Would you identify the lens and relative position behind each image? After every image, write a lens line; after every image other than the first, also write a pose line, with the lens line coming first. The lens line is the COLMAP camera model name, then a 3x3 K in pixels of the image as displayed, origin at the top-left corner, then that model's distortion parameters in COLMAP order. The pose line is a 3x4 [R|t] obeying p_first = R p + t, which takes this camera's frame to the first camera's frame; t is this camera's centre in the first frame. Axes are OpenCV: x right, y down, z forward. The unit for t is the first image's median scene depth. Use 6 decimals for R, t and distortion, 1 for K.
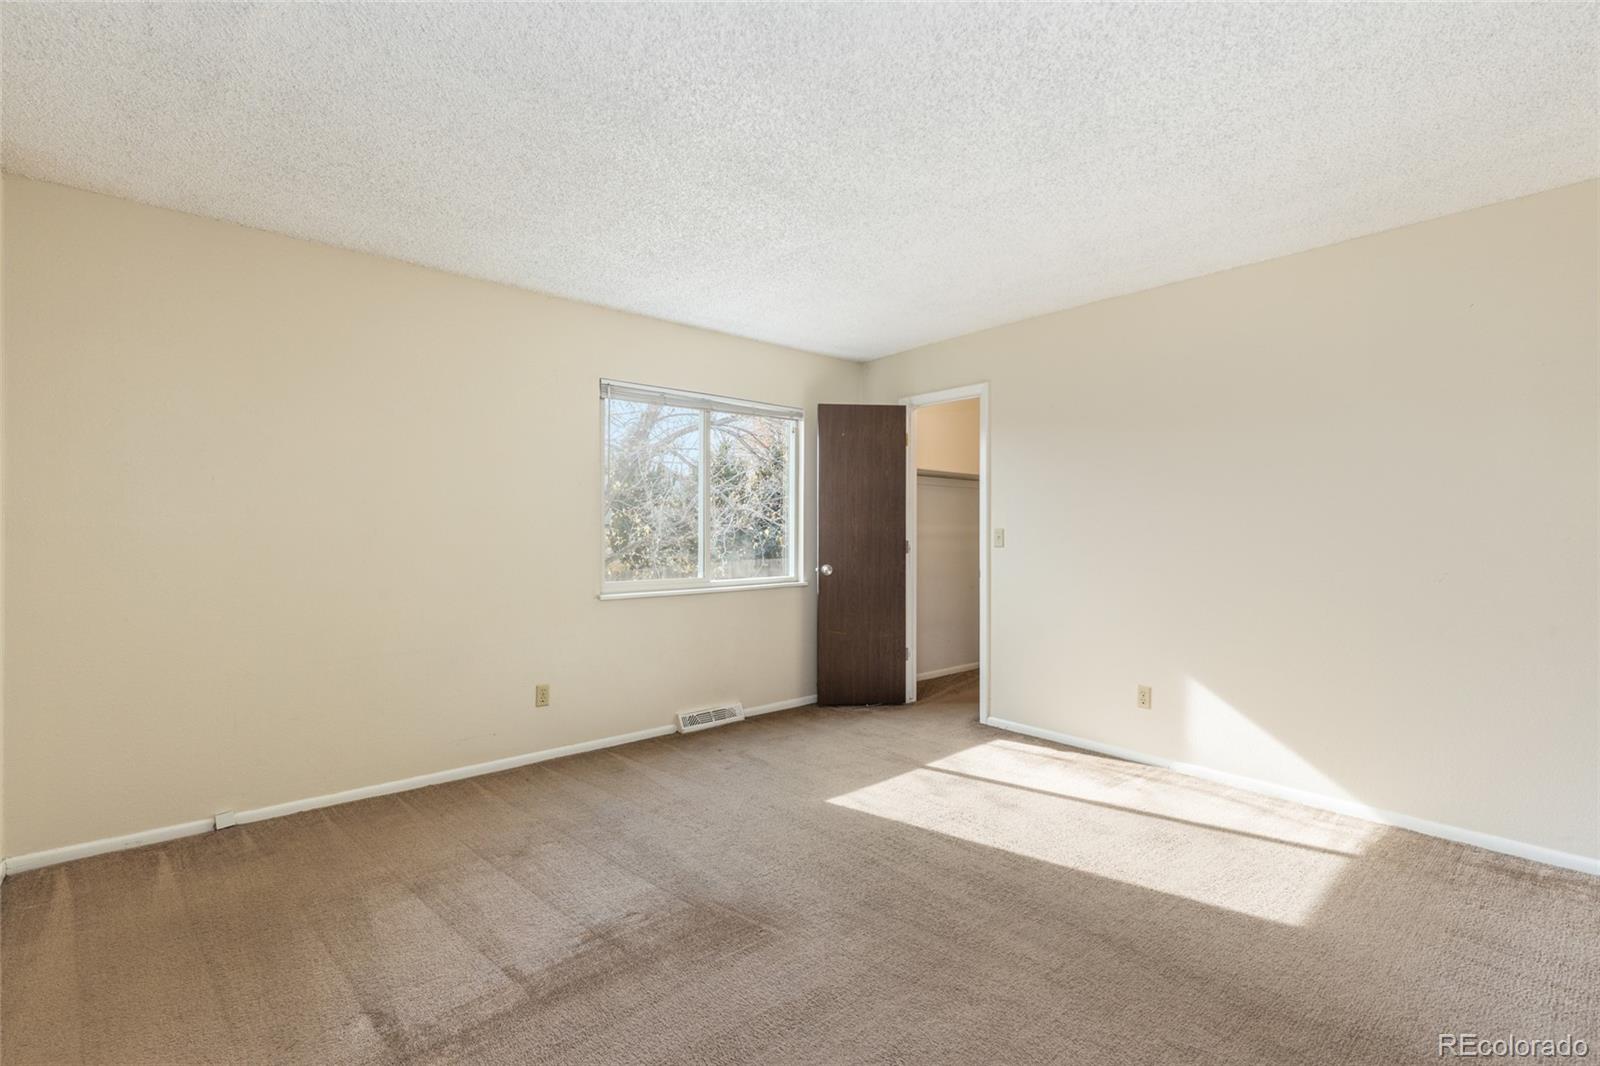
lens RADIAL K [[709.7, 0, 800.0], [0, 709.7, 533.0], [0, 0, 1]] dist [-0.002023, -0.000411]
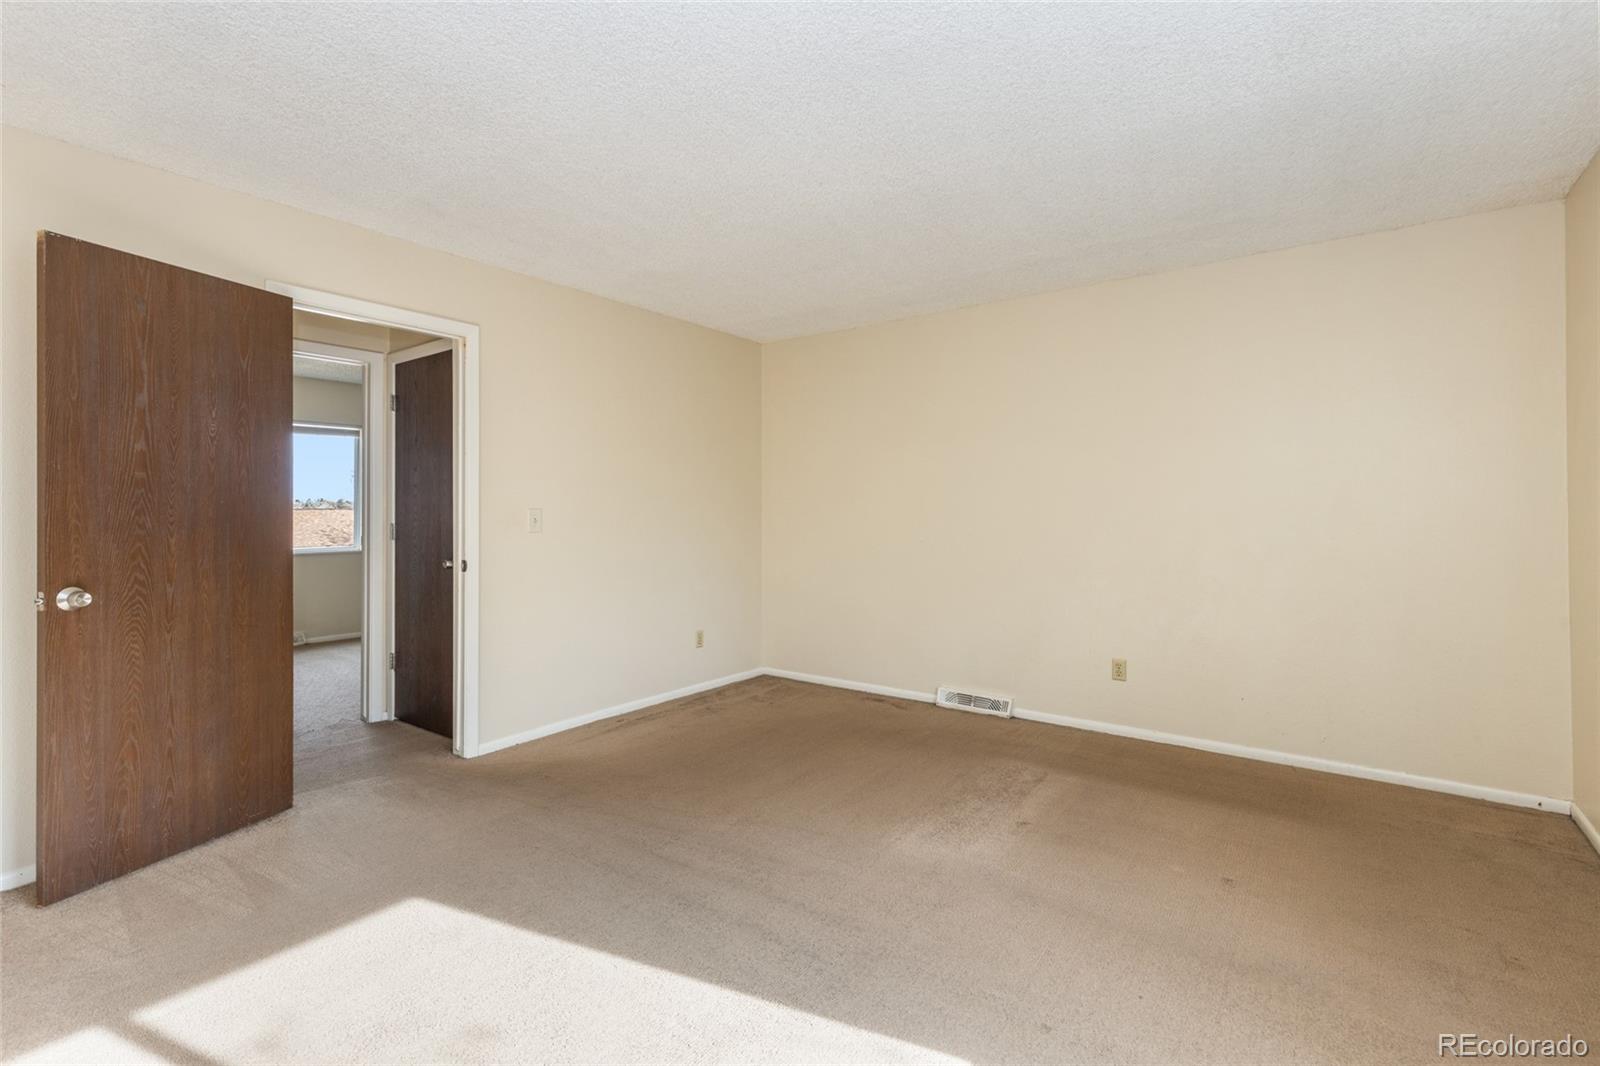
lens RADIAL K [[733.1, 0, 803.6], [0, 733.1, 516.3], [0, 0, 1]] dist [0.004177, 0.000237]
pose [[-0.976286, 0.002018, -0.216474, 0.242031], [-0.000247, 0.999946, 0.010434, -0.007340], [0.216484, 0.010240, -0.976233, 1.396592]]
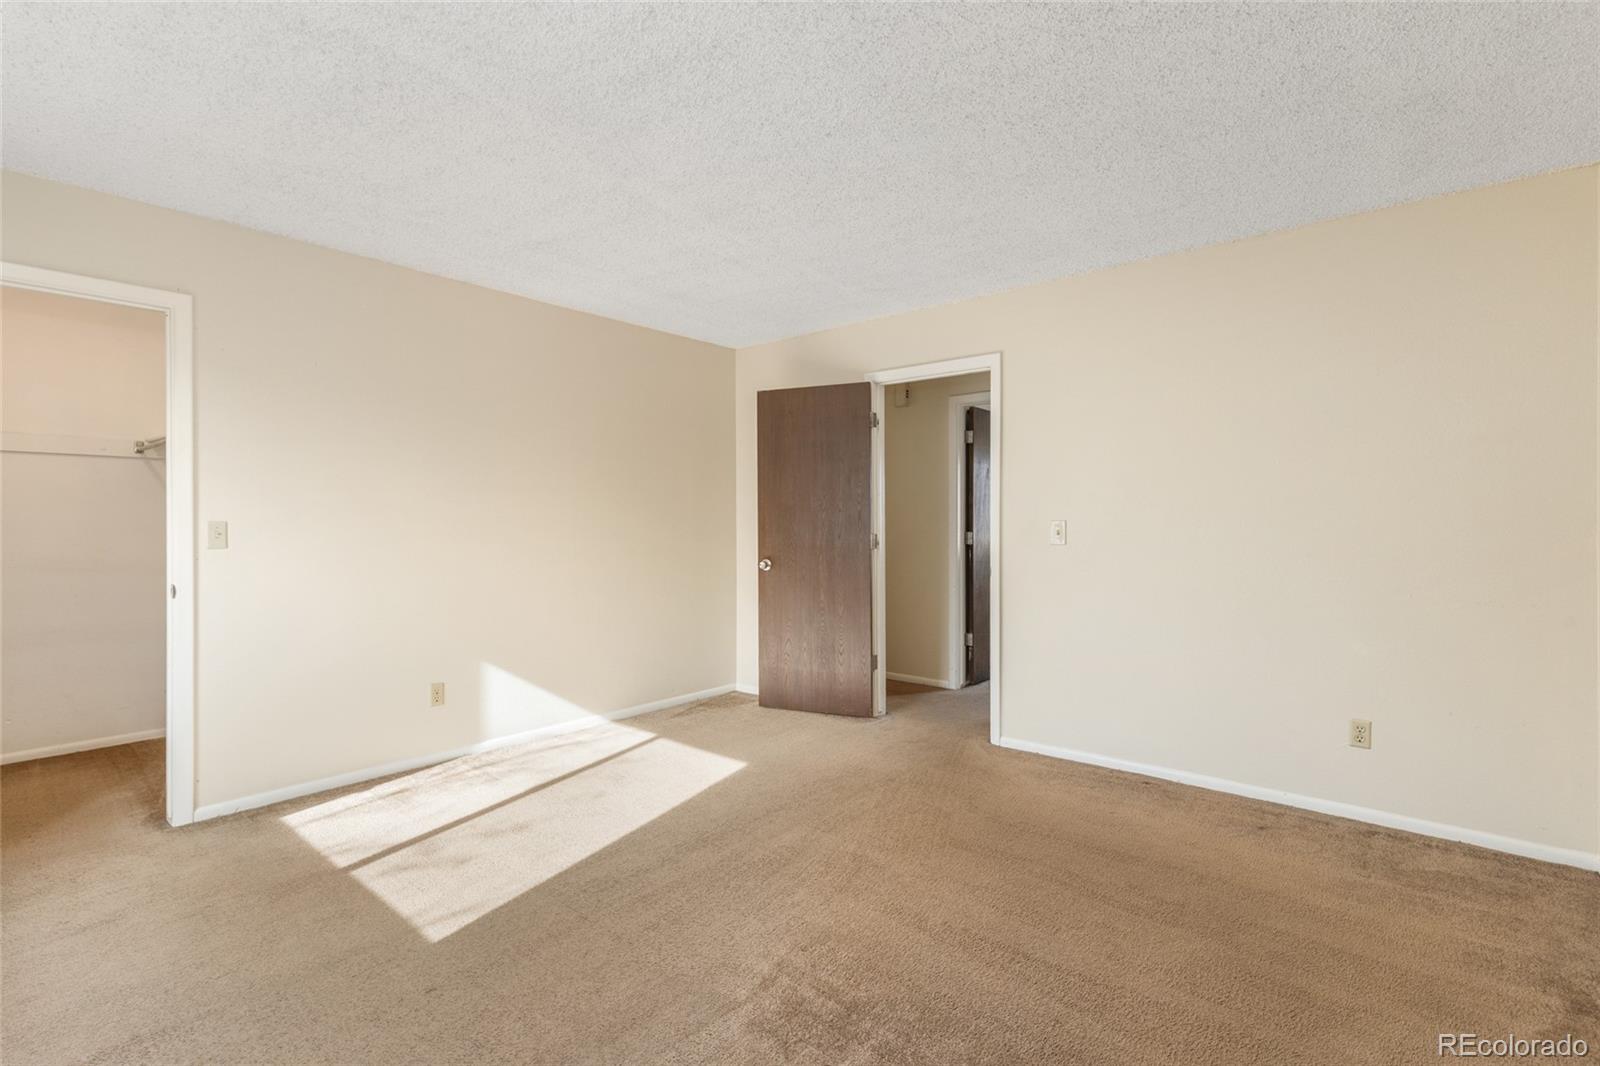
lens RADIAL K [[733.1, 0, 803.6], [0, 733.1, 516.3], [0, 0, 1]] dist [0.004177, 0.000237]
pose [[-0.158693, 0.004084, 0.987320, -0.647491], [0.002814, 0.999989, -0.003684, -0.008704], [-0.987324, 0.002194, -0.158703, 0.732792]]
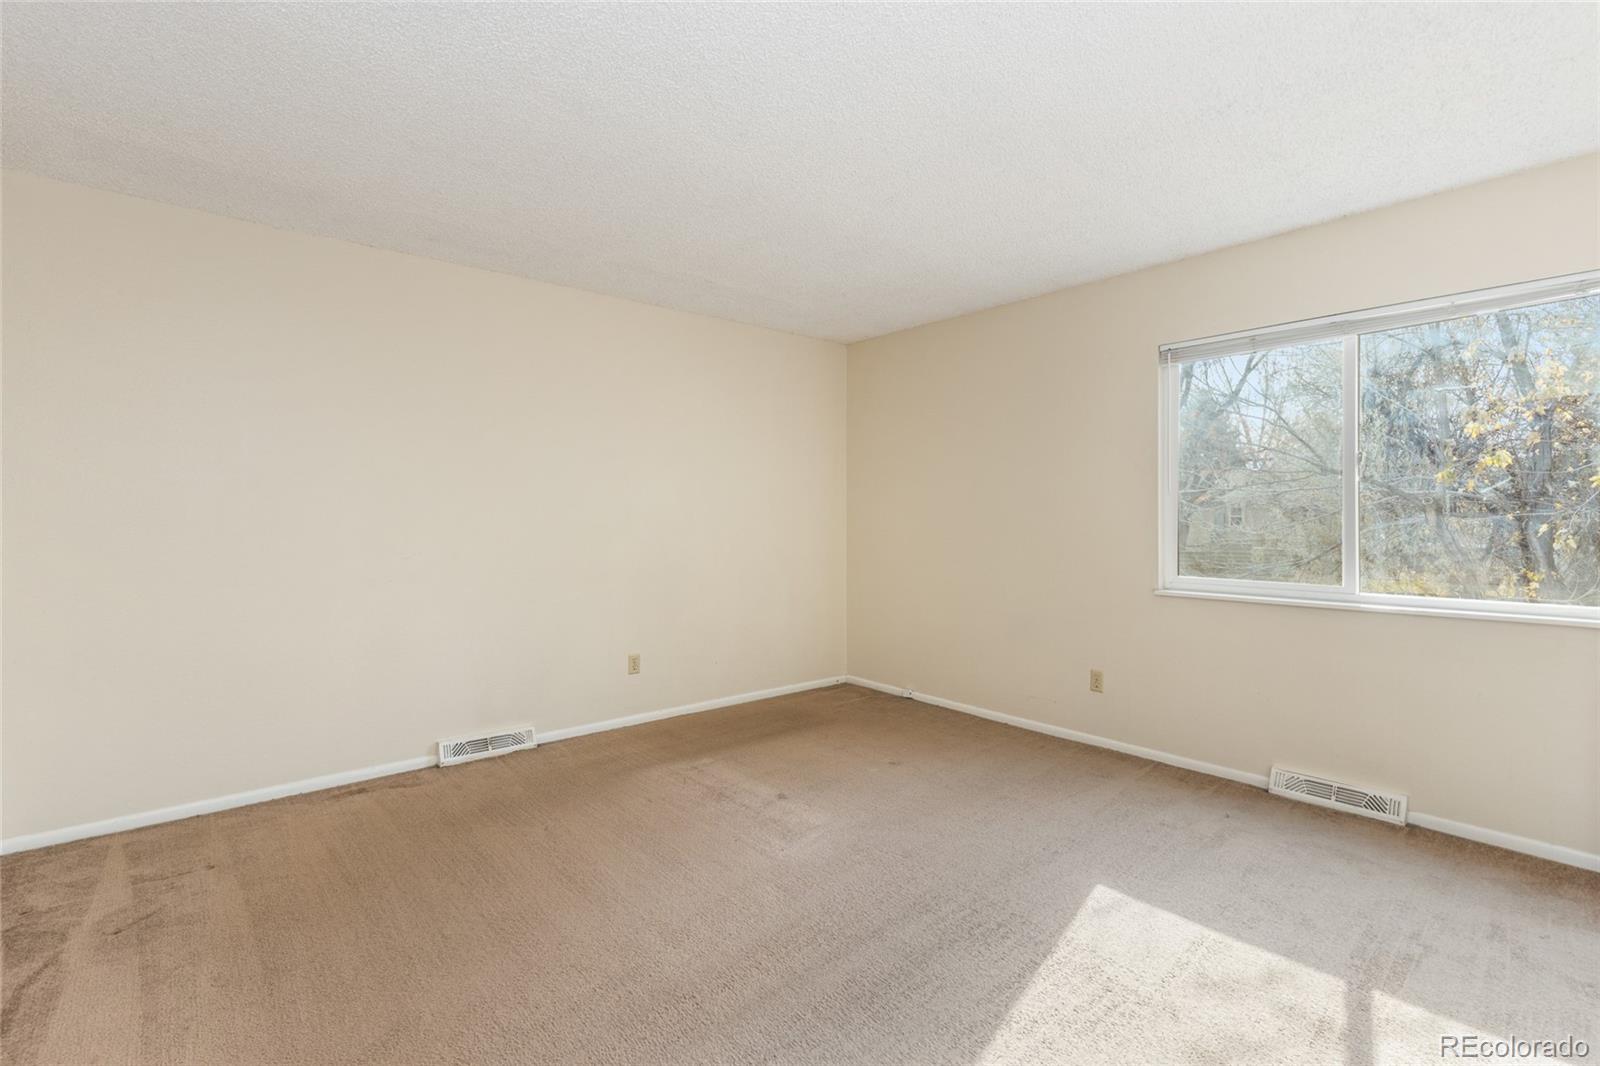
lens RADIAL K [[733.1, 0, 803.6], [0, 733.1, 516.3], [0, 0, 1]] dist [0.004177, 0.000237]
pose [[-0.012417, -0.000283, -0.999923, 0.758971], [0.000400, 1.000000, -0.000288, -0.003961], [0.999923, -0.000403, -0.012417, 0.667439]]
